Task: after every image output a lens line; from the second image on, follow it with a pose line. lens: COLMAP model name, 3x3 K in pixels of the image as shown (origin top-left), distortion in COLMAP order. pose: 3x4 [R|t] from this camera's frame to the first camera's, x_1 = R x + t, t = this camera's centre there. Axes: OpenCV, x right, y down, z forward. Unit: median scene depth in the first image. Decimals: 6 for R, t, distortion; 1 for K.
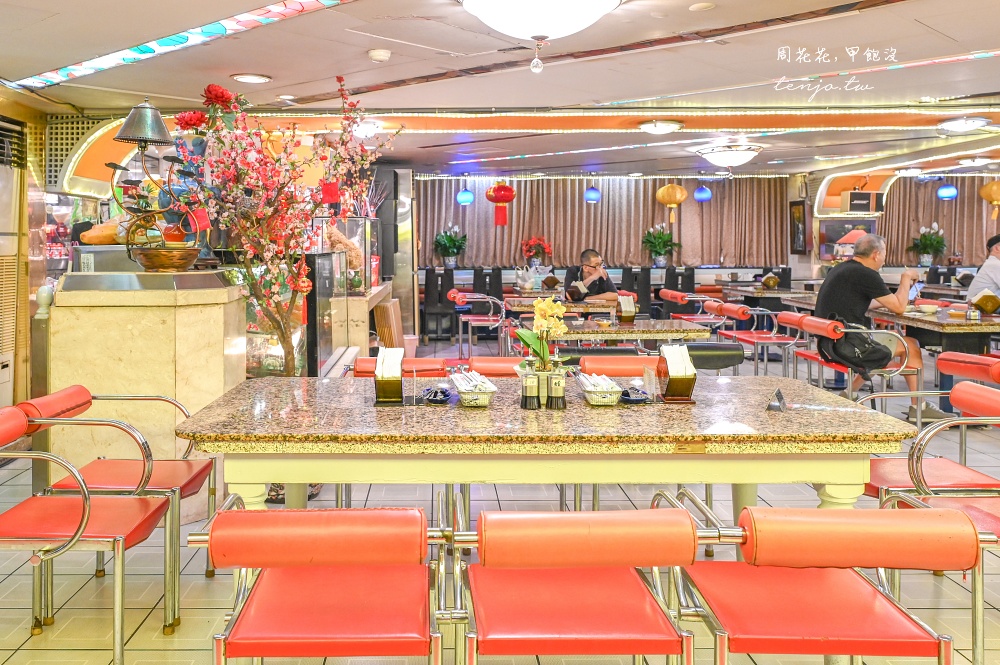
lens RADIAL K [[998.2, 0, 500.0], [0, 998.2, 332.5], [0, 0, 1]] dist [0.013230, 0.025993]
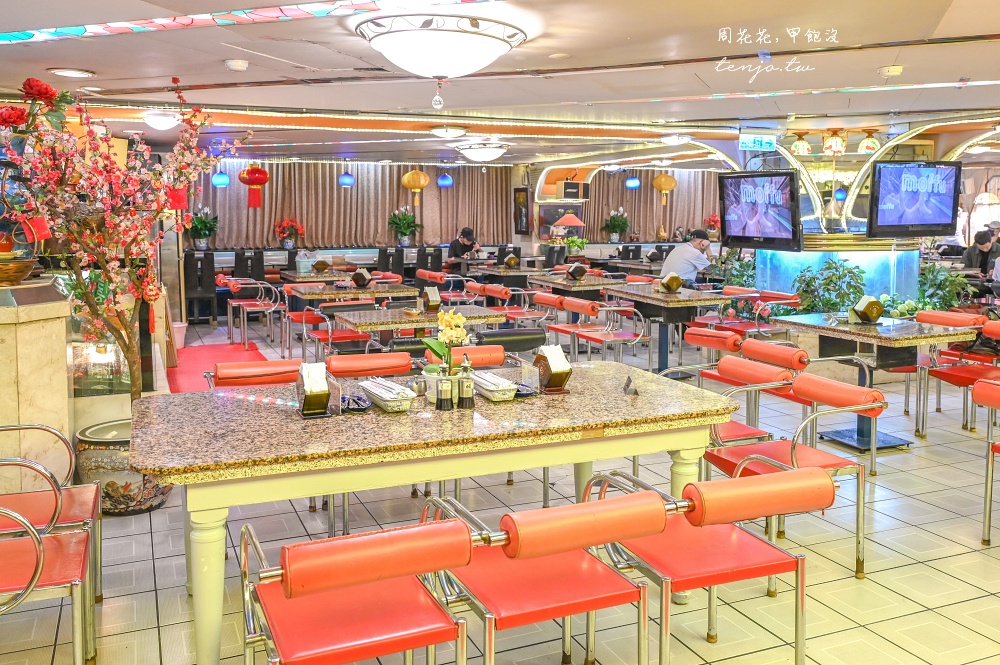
lens RADIAL K [[998.2, 0, 500.0], [0, 998.2, 332.5], [0, 0, 1]] dist [0.013230, 0.025993]
pose [[0.893987, -0.056919, 0.444464, -0.246513], [0.023127, 0.996439, 0.081088, -0.060632], [-0.447496, -0.062213, 0.892119, -0.022448]]
